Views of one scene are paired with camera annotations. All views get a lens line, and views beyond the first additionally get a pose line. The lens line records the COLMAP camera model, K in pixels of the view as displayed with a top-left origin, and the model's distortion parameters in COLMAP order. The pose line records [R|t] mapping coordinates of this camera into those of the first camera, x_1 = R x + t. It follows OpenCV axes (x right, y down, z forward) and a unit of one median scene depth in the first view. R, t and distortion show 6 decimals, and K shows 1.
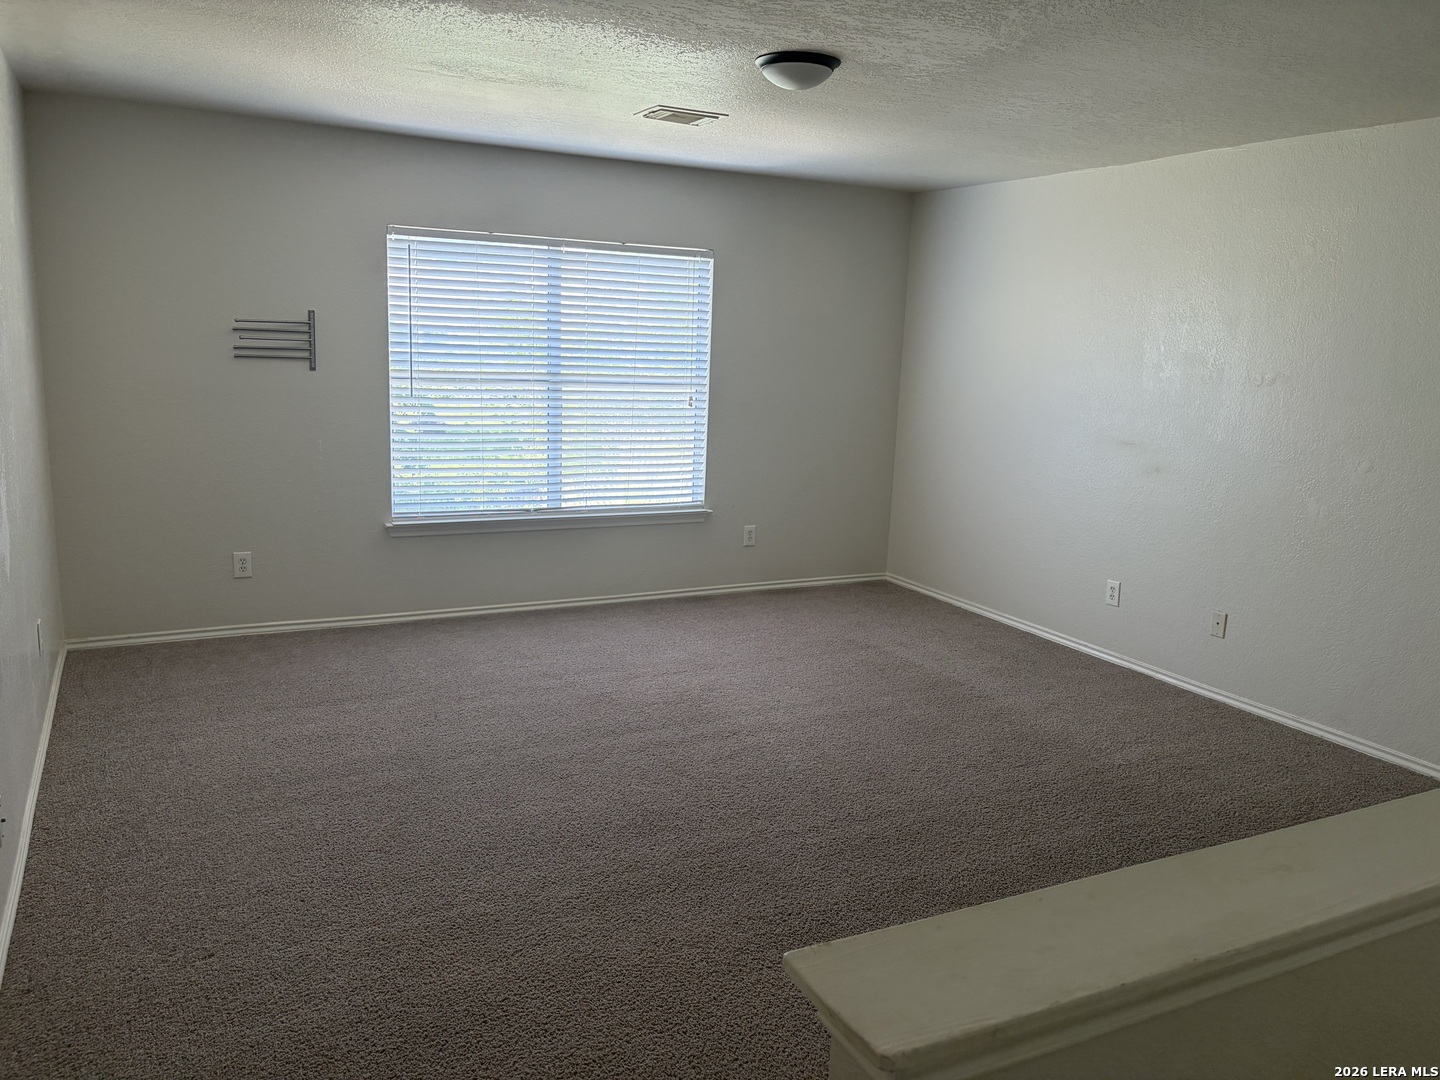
lens RADIAL K [[1091.2, 0, 719.0], [0, 1091.2, 538.7], [0, 0, 1]] dist [0.044305, -0.050135]
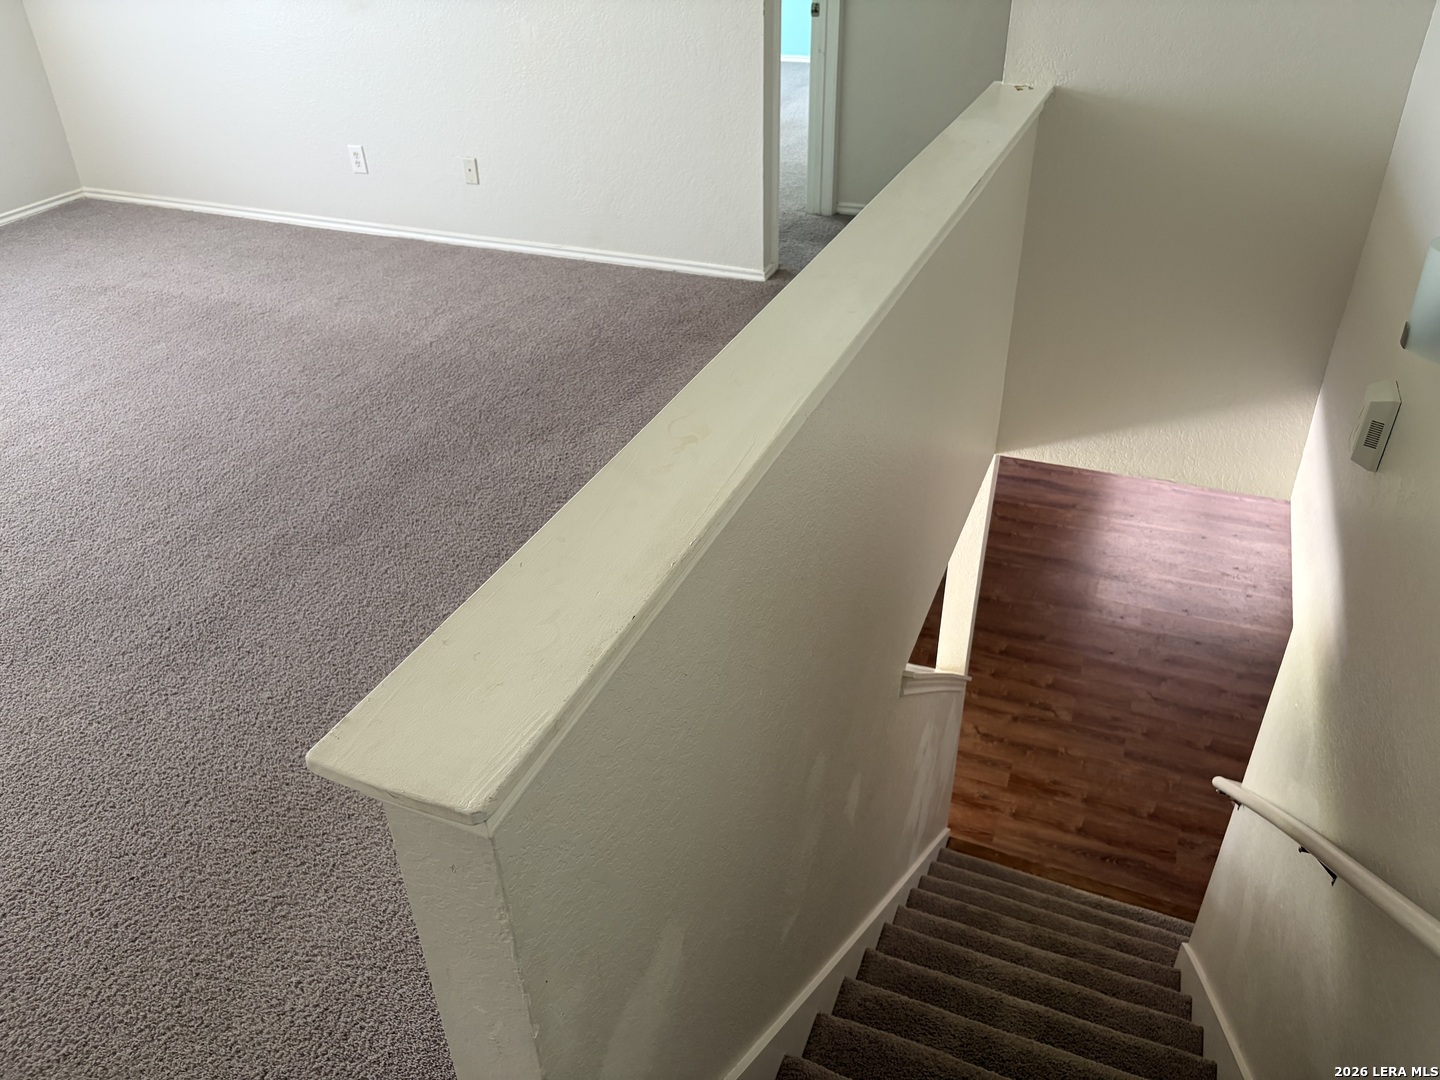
lens RADIAL K [[1091.2, 0, 718.7], [0, 1091.2, 536.4], [0, 0, 1]] dist [0.044305, -0.050135]
pose [[0.760442, -0.394120, 0.516137, -0.018027], [0.165567, 0.886181, 0.432749, -0.024092], [-0.627945, -0.243625, 0.739142, 0.052792]]
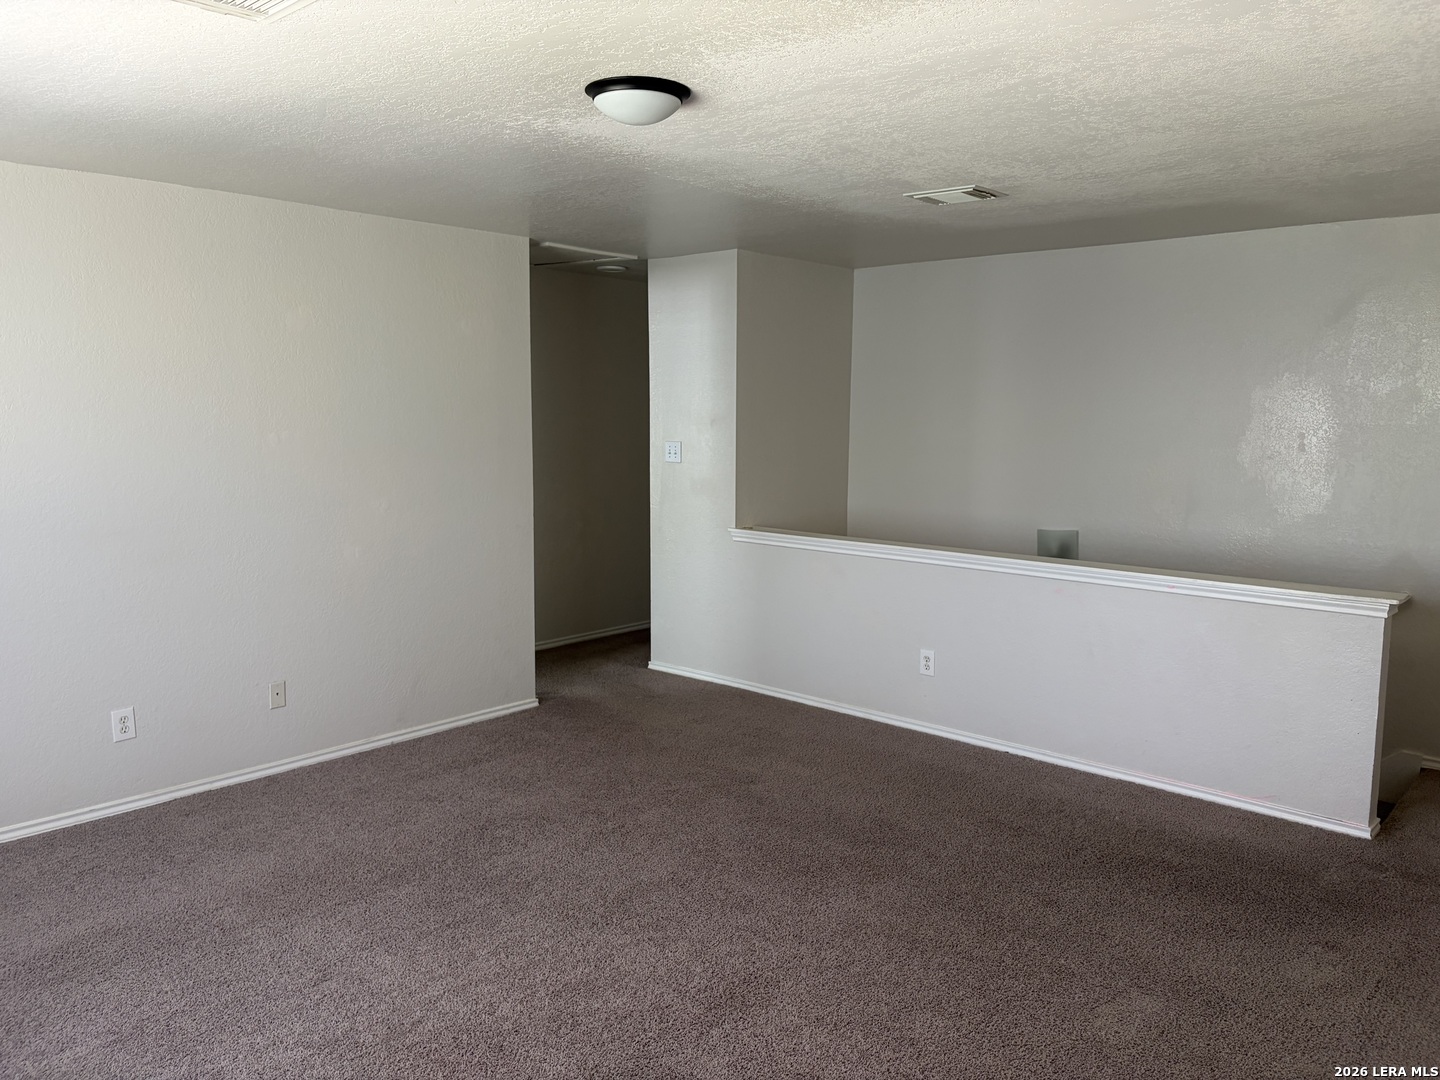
lens RADIAL K [[1091.2, 0, 720.4], [0, 1091.2, 540.9], [0, 0, 1]] dist [0.044305, -0.050135]
pose [[-0.359271, -0.172142, 0.917219, -0.595915], [0.133607, 0.963228, 0.233110, -0.247388], [-0.923620, 0.206297, -0.323061, 1.036237]]
